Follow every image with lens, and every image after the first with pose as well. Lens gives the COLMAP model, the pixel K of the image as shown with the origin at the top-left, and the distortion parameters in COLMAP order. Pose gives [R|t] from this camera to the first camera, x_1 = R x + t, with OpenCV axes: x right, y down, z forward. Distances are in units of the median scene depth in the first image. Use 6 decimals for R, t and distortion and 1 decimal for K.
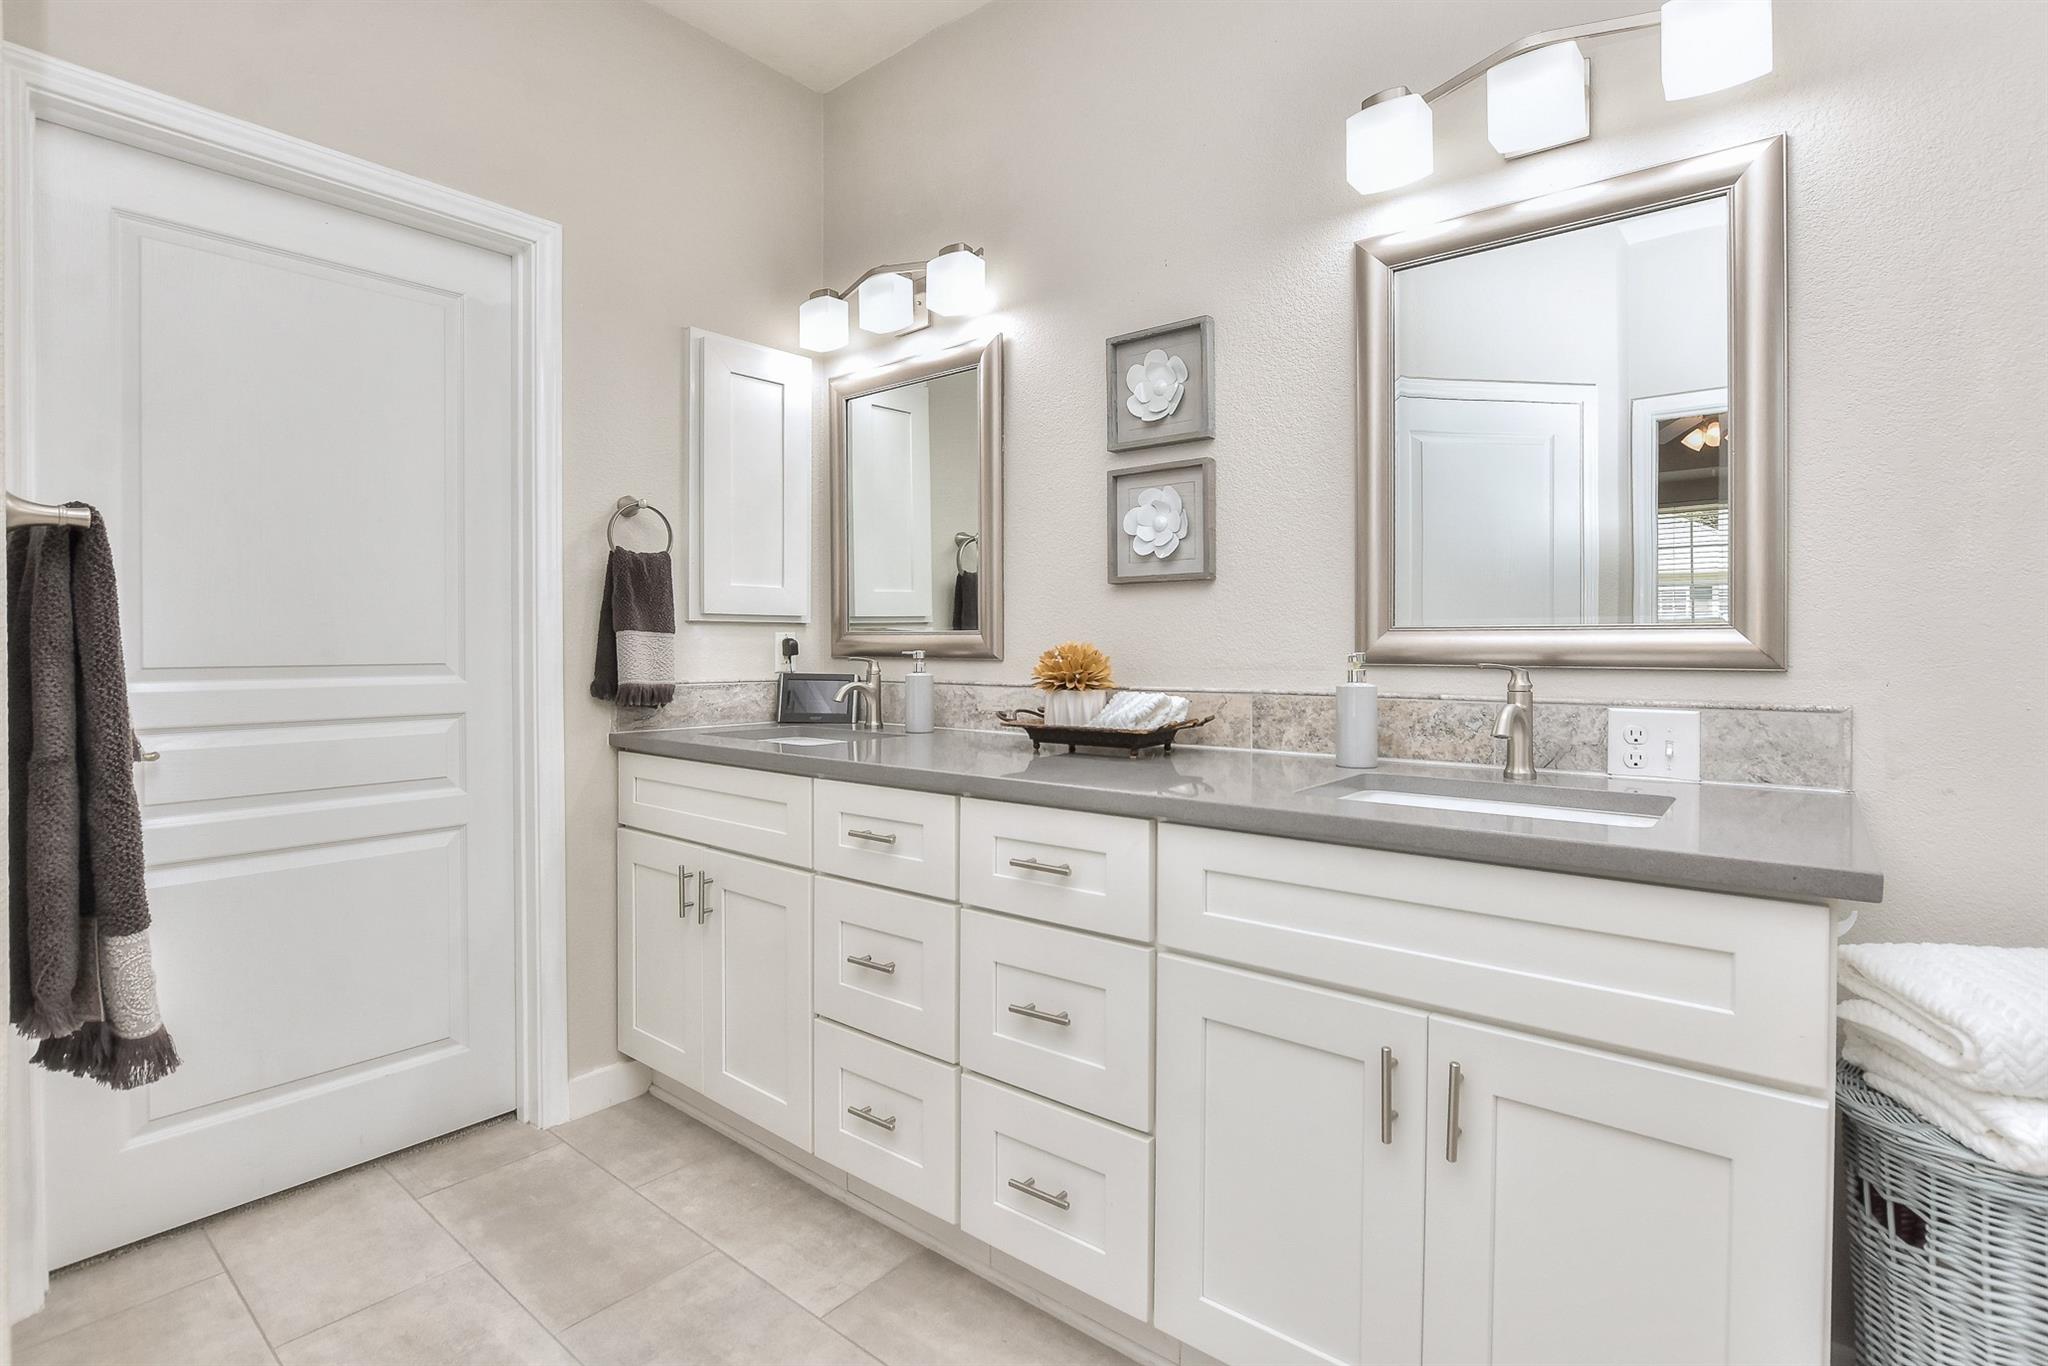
lens RADIAL K [[956.9, 0, 1025.4], [0, 956.9, 661.5], [0, 0, 1]] dist [-0.017716, 0.000704]
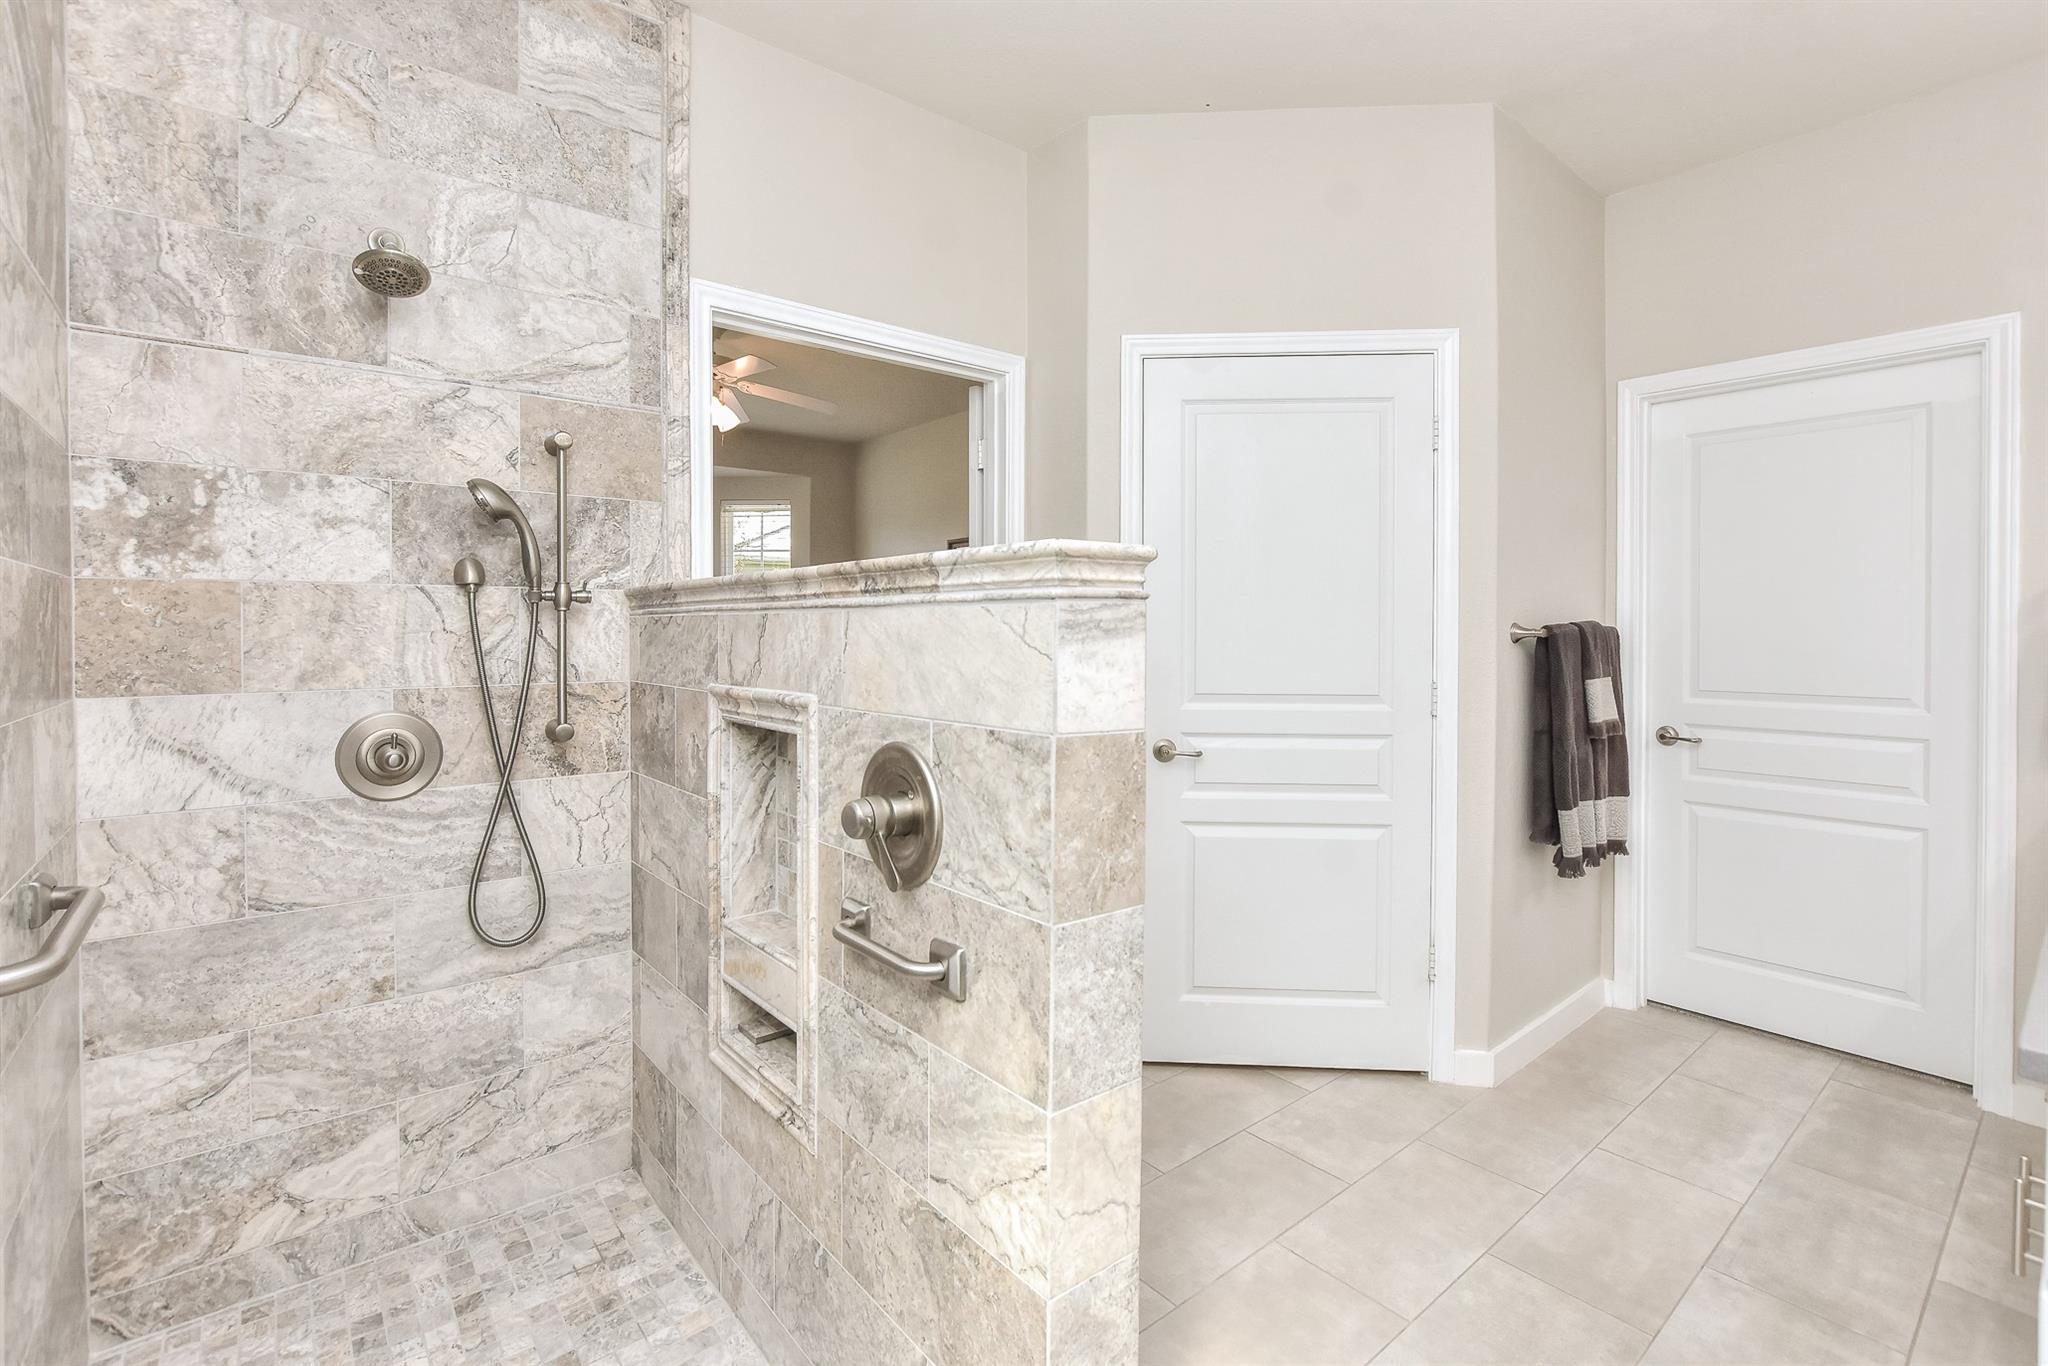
lens RADIAL K [[956.9, 0, 1025.4], [0, 956.9, 661.5], [0, 0, 1]] dist [-0.017716, 0.000704]
pose [[-0.191788, 0.023107, -0.981164, 0.854710], [-0.015691, 0.999523, 0.026607, -0.063167], [0.981311, 0.020498, -0.191334, 0.075387]]
